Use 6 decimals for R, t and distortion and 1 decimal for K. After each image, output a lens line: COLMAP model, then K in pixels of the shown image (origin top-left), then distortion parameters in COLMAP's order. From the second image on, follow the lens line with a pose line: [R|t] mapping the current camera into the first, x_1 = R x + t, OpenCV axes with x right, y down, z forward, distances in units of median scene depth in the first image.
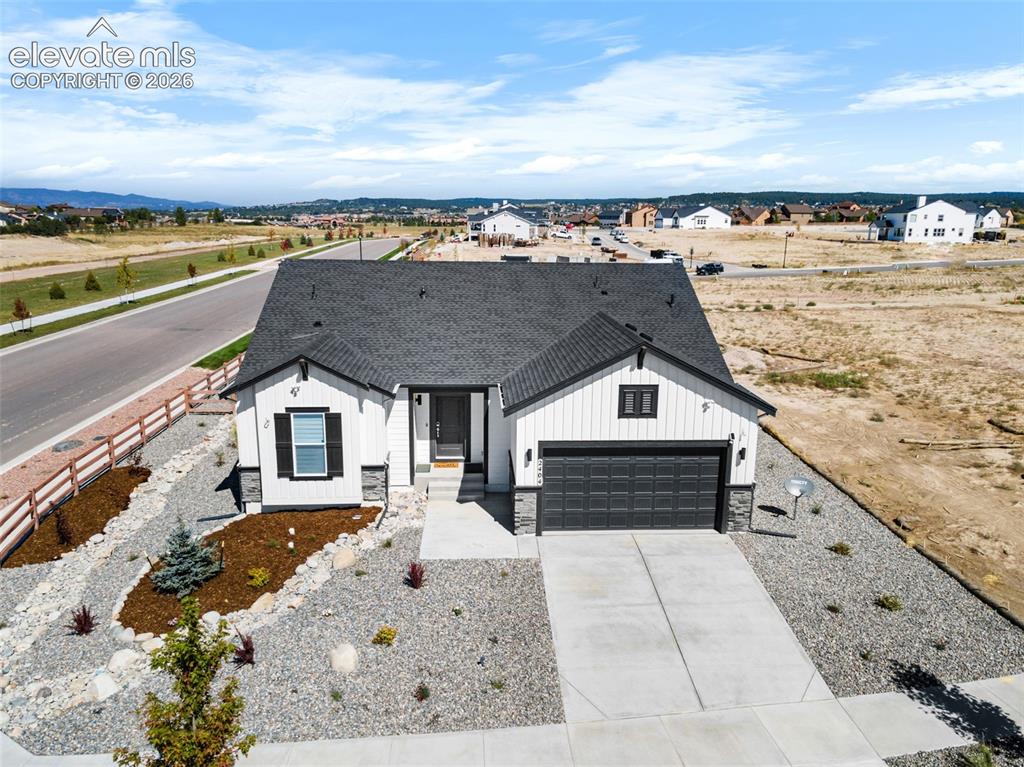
lens RADIAL K [[748.0, 0, 512.0], [0, 748.0, 383.5], [0, 0, 1]] dist [0.043366, 0.001348]
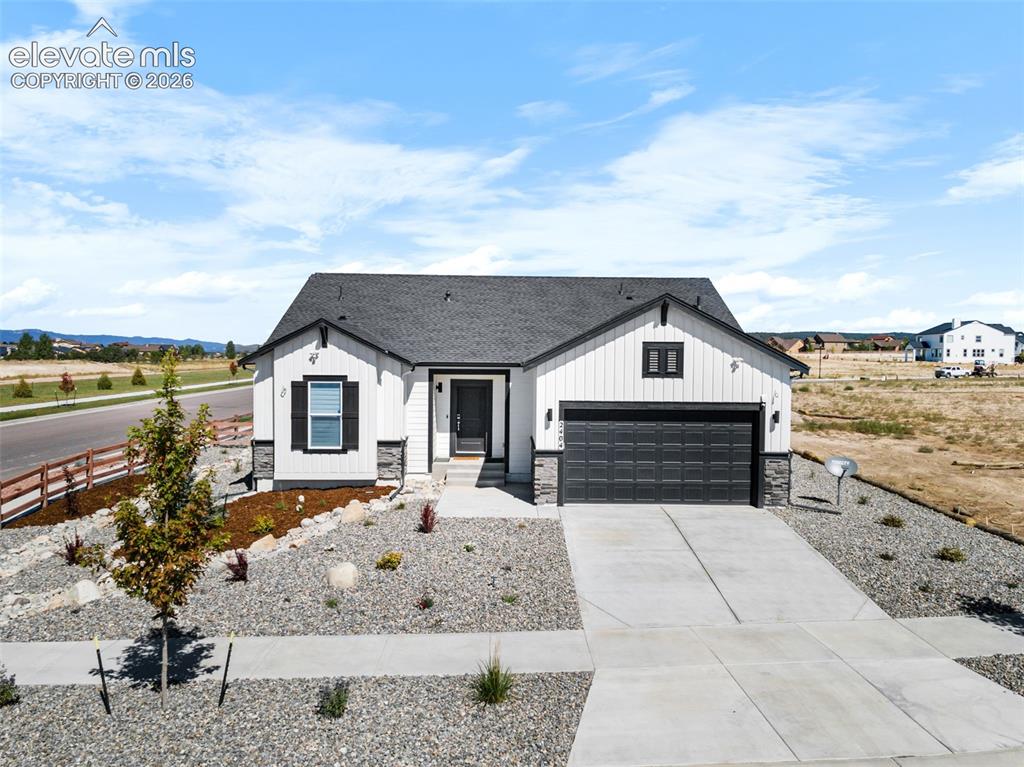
lens RADIAL K [[748.0, 0, 512.0], [0, 748.0, 383.5], [0, 0, 1]] dist [0.043366, 0.001348]
pose [[0.998834, 0.001787, -0.048237, 0.020198], [-0.010857, 0.982025, -0.188438, 0.228732], [0.047033, 0.188742, 0.980900, 0.048441]]
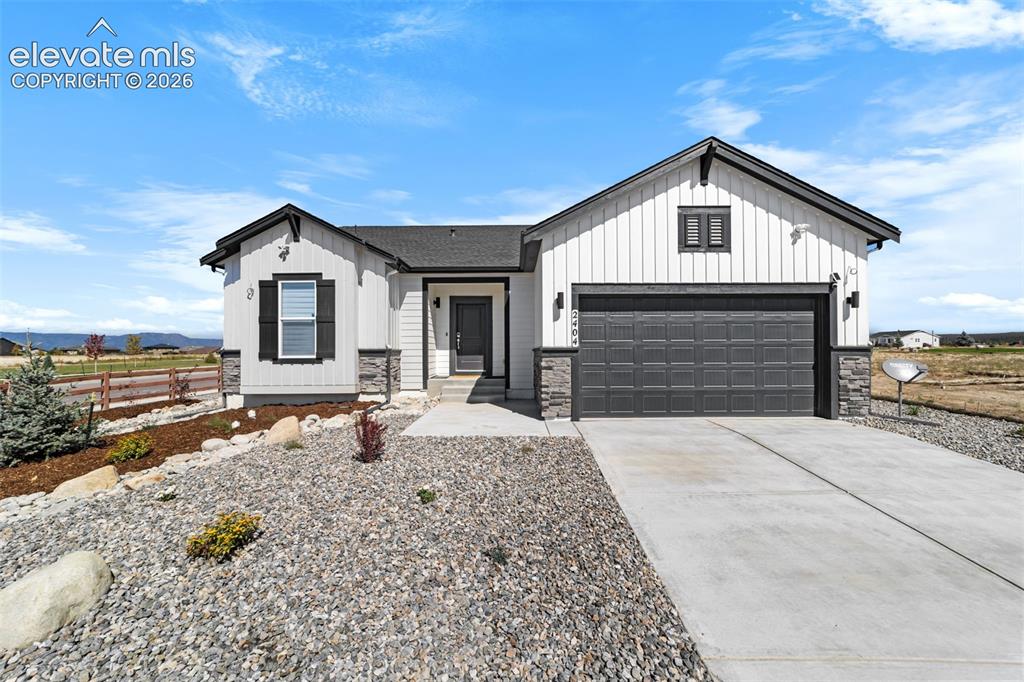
lens RADIAL K [[391.9, 0, 508.7], [0, 391.9, 350.5], [0, 0, 1]] dist [-0.016711, 0.000014]
pose [[0.997857, -0.012628, -0.064199, -0.003098], [-0.002448, 0.973308, -0.229488, 0.223016], [0.065384, 0.229153, 0.971192, 0.611938]]
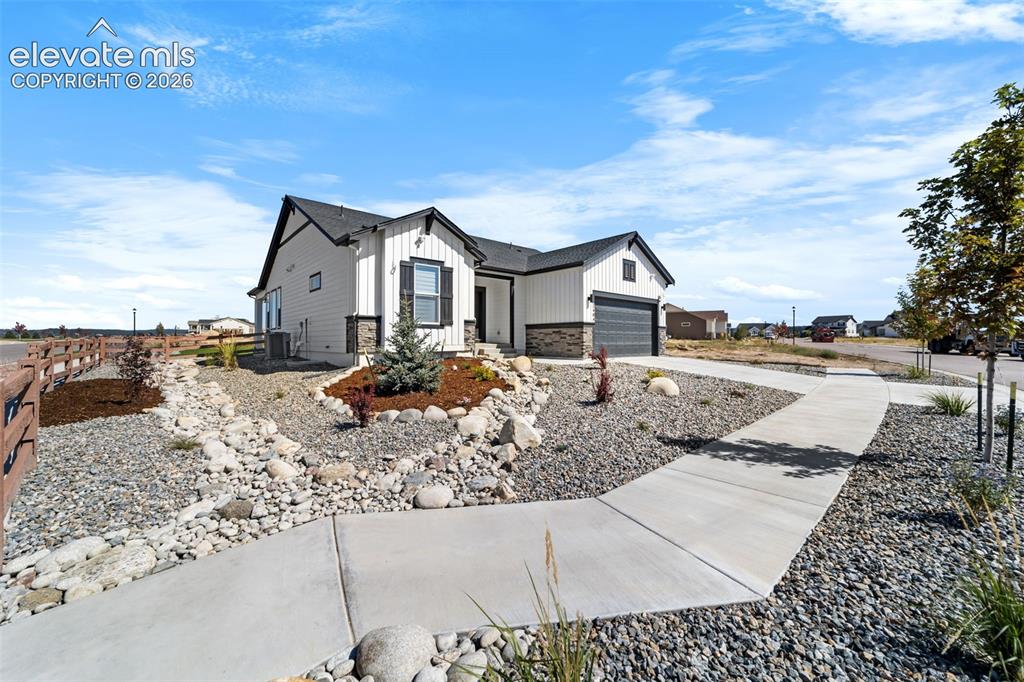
lens RADIAL K [[398.0, 0, 512.0], [0, 398.0, 341.0], [0, 0, 1]] dist [-0.000988, -0.000049]
pose [[0.778165, -0.008452, 0.628004, -0.556208], [0.144864, 0.975363, -0.166376, 0.271033], [-0.611125, 0.220443, 0.760218, 0.509061]]
